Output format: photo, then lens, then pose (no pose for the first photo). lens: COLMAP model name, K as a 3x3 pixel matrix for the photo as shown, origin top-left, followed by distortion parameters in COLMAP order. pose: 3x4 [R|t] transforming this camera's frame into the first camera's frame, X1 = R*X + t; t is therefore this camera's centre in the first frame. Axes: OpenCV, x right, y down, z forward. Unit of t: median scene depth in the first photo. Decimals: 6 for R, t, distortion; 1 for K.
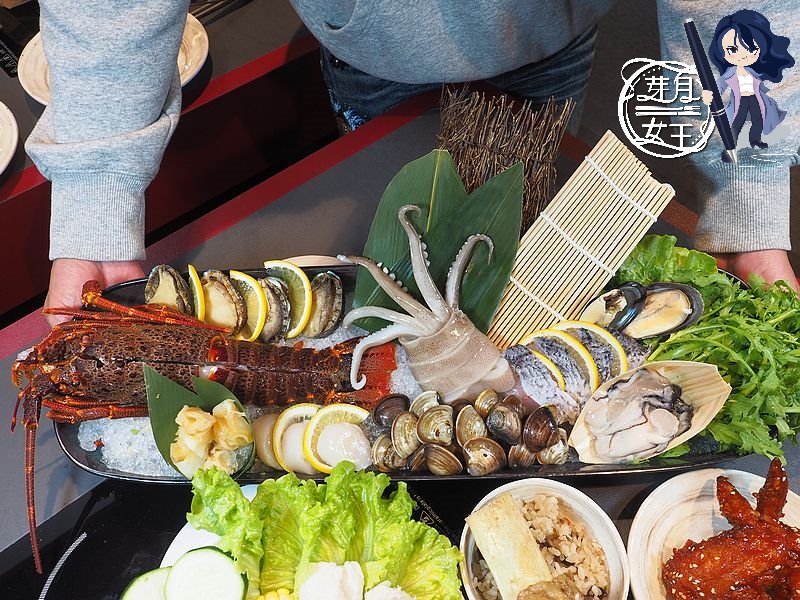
lens RADIAL K [[690.6, 0, 402.7], [0, 690.6, 298.4], [0, 0, 1]] dist [0.010421, -0.010150]
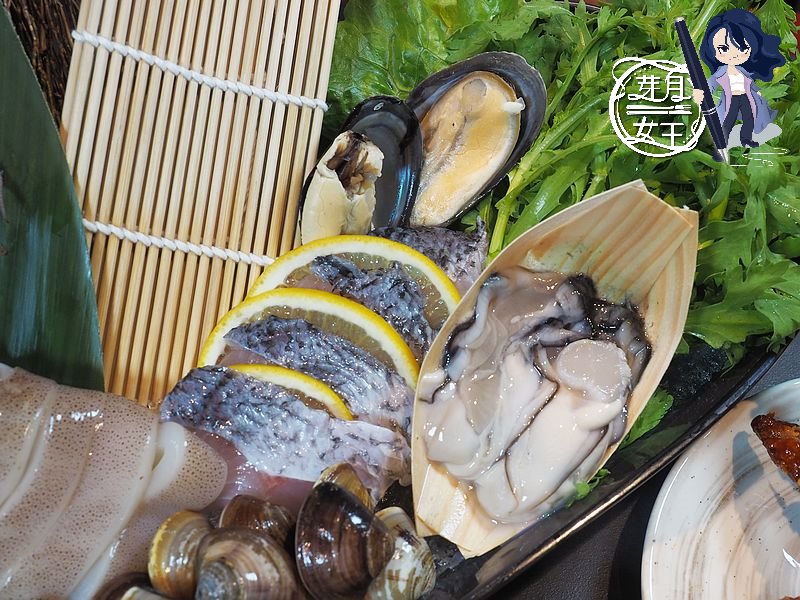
lens RADIAL K [[934.8, 0, 402.2], [0, 934.8, 305.7], [0, 0, 1]] dist [0.011117, 0.000000]
pose [[0.852683, -0.461662, 0.244539, 0.159992], [0.465654, 0.883828, 0.044880, 0.067260], [-0.236850, 0.075602, 0.968600, 0.478171]]
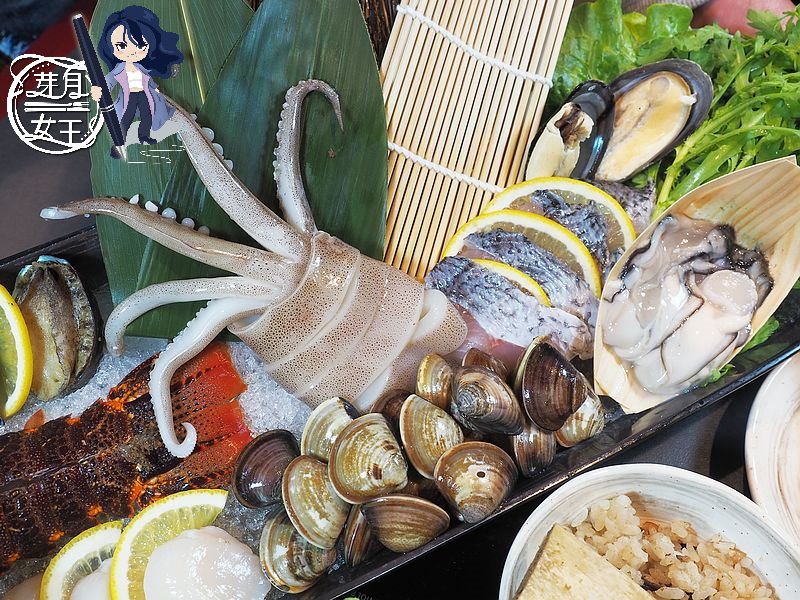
lens RADIAL K [[778.1, 0, 390.0], [0, 778.1, 306.3], [0, 0, 1]] dist [0.004956, 0.000000]
pose [[0.904359, -0.356854, 0.234074, -0.026413], [0.357562, 0.932993, 0.040916, 0.062984], [-0.232991, 0.046693, 0.971357, 0.435931]]
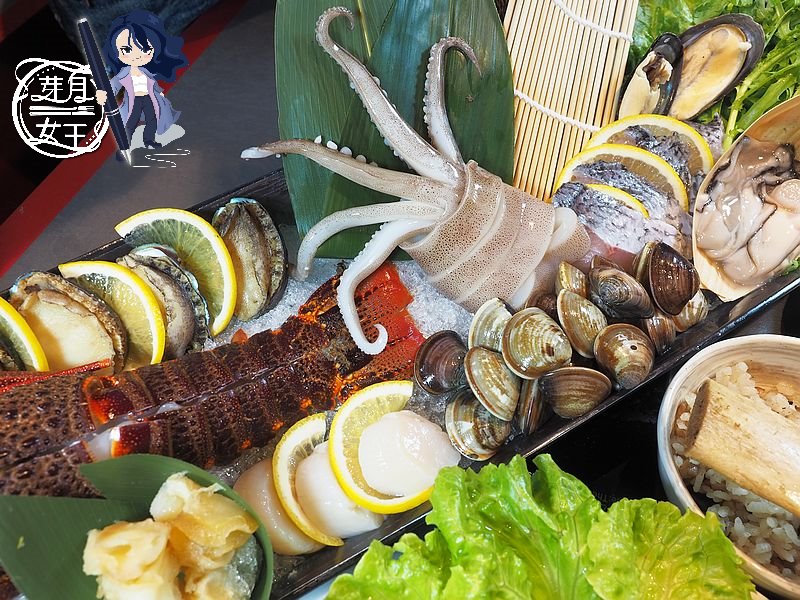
lens RADIAL K [[615.7, 0, 386.7], [0, 615.7, 308.2], [0, 0, 1]] dist [-0.000748, 0.000061]
pose [[0.872236, -0.415218, 0.258454, -0.175145], [0.419975, 0.906685, 0.039291, 0.081679], [-0.250651, 0.074273, 0.965224, 0.509813]]
